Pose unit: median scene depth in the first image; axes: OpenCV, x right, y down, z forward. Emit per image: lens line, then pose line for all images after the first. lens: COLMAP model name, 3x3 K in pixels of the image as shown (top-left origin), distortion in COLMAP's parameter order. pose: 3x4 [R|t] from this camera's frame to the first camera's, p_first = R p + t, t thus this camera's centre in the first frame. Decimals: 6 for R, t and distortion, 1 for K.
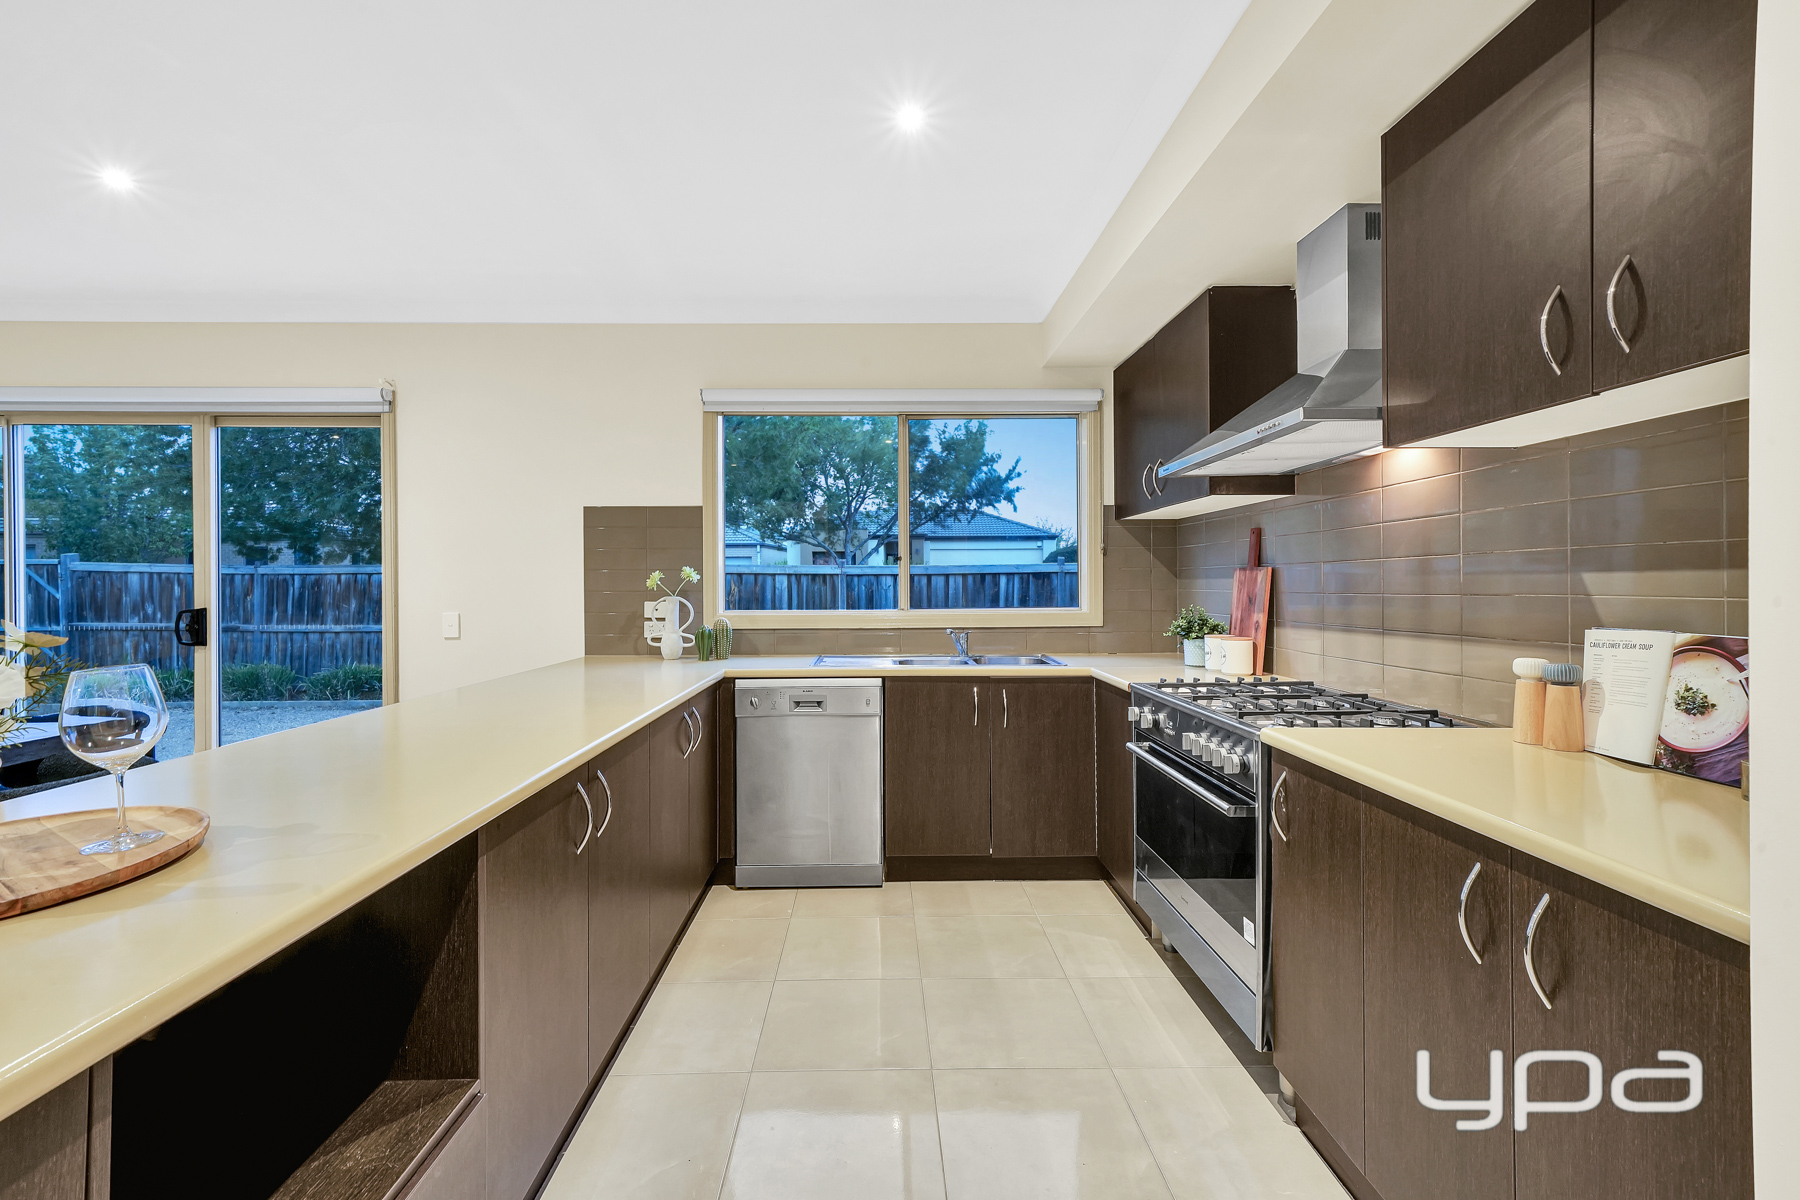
lens RADIAL K [[794.1, 0, 900.2], [0, 794.1, 594.2], [0, 0, 1]] dist [-0.017892, 0.000109]
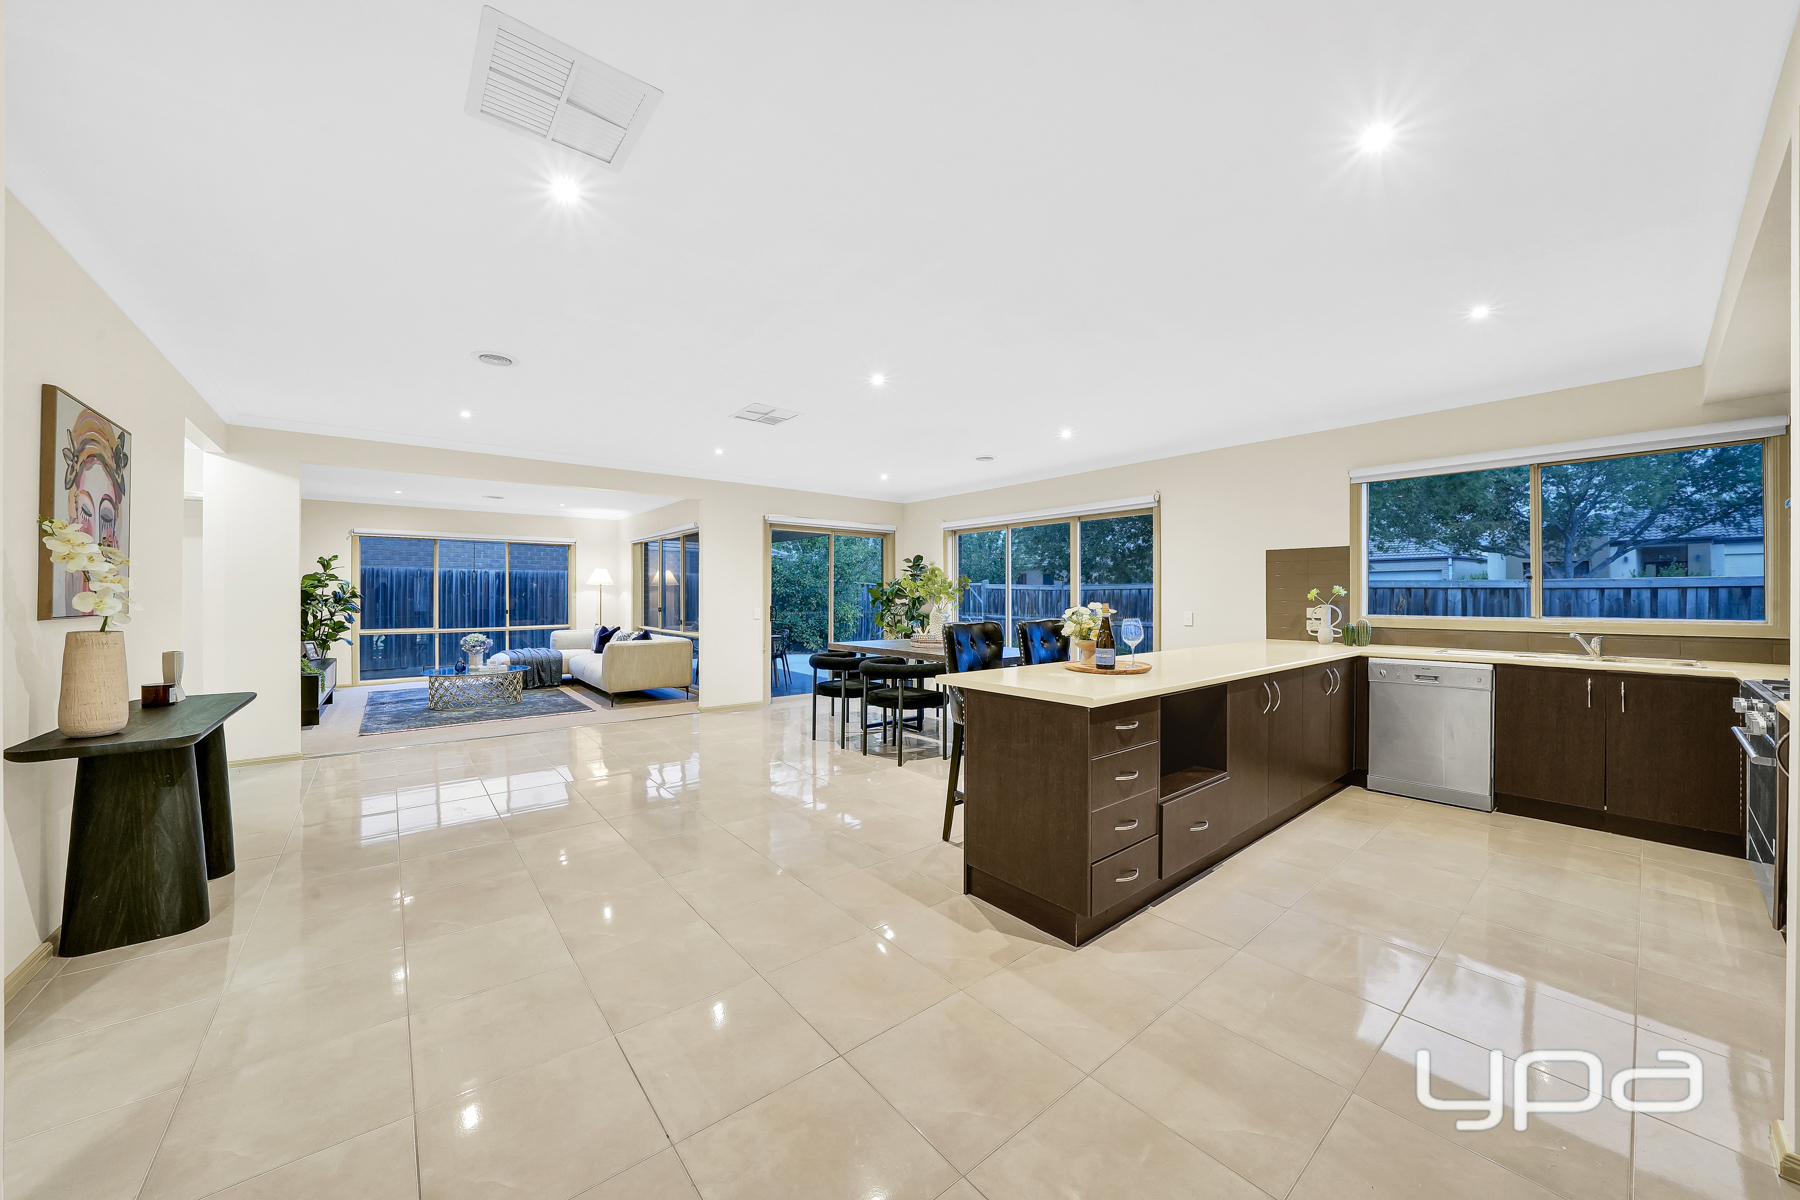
lens RADIAL K [[631.6, 0, 903.5], [0, 631.6, 595.1], [0, 0, 1]] dist [-0.010857, -0.000111]
pose [[0.620640, 0.001397, -0.784094, 0.168422], [-0.013123, 0.999877, -0.008606, 0.005769], [0.783985, 0.015631, 0.620582, -0.430004]]
